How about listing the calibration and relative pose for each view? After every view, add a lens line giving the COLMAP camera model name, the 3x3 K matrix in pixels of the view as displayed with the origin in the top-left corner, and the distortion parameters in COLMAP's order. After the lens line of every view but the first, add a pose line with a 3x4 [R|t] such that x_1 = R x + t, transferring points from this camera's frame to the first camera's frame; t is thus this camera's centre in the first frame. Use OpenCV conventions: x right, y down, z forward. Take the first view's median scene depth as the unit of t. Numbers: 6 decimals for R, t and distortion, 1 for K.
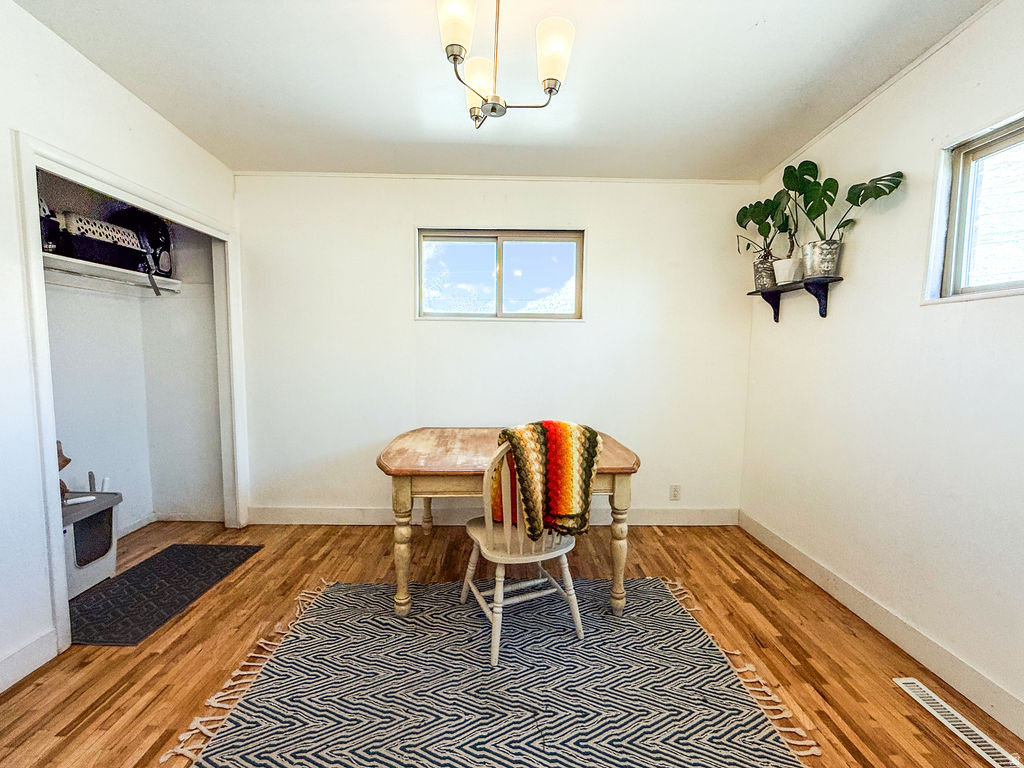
lens RADIAL K [[407.4, 0, 513.5], [0, 407.4, 383.3], [0, 0, 1]] dist [0.000195, -0.000320]
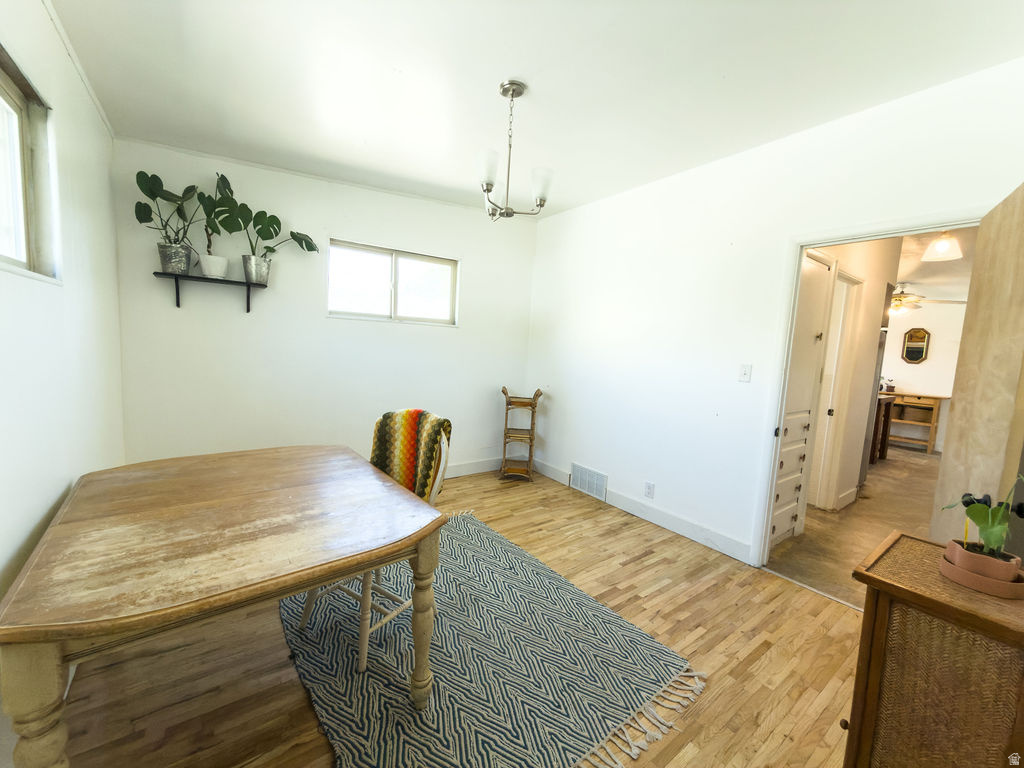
lens RADIAL K [[407.4, 0, 518.4], [0, 407.4, 373.5], [0, 0, 1]] dist [0.000195, -0.000320]
pose [[-0.583747, -0.101833, 0.805524, -0.785948], [0.000633, 0.992046, 0.125871, -0.123951], [-0.811935, 0.073986, -0.579040, 1.024295]]
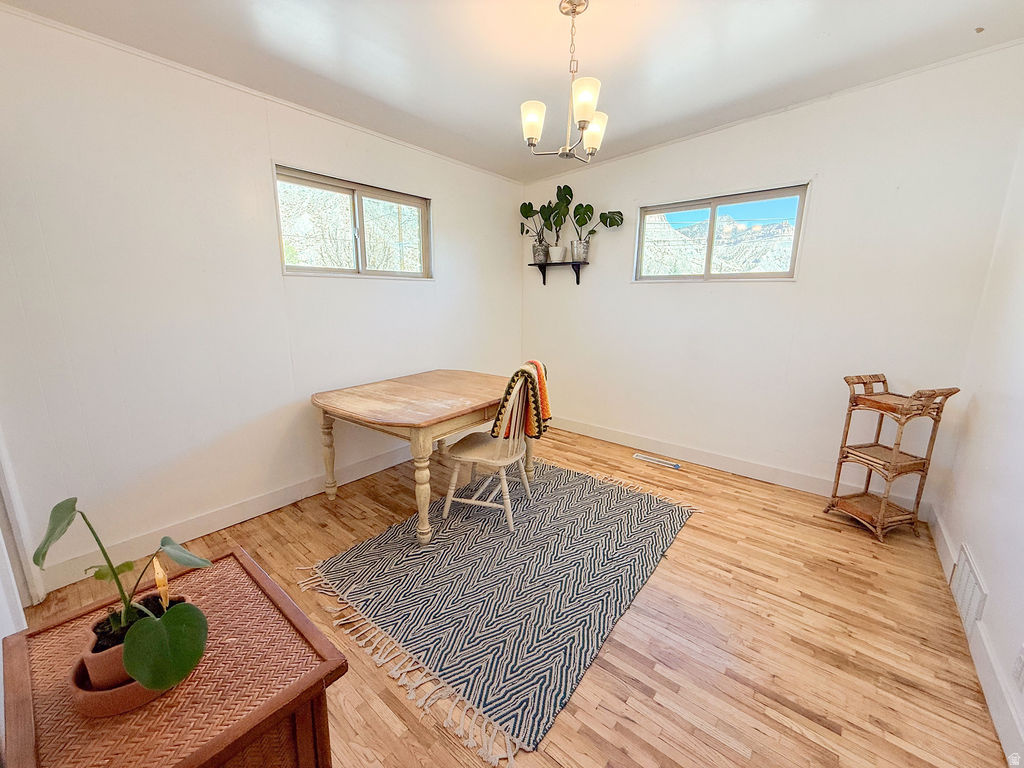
lens RADIAL K [[407.4, 0, 515.3], [0, 407.4, 384.7], [0, 0, 1]] dist [0.000195, -0.000320]
pose [[0.647784, -0.171005, 0.742384, -0.743845], [0.058362, 0.982757, 0.175448, -0.061704], [-0.759585, -0.070325, 0.646594, 0.051775]]
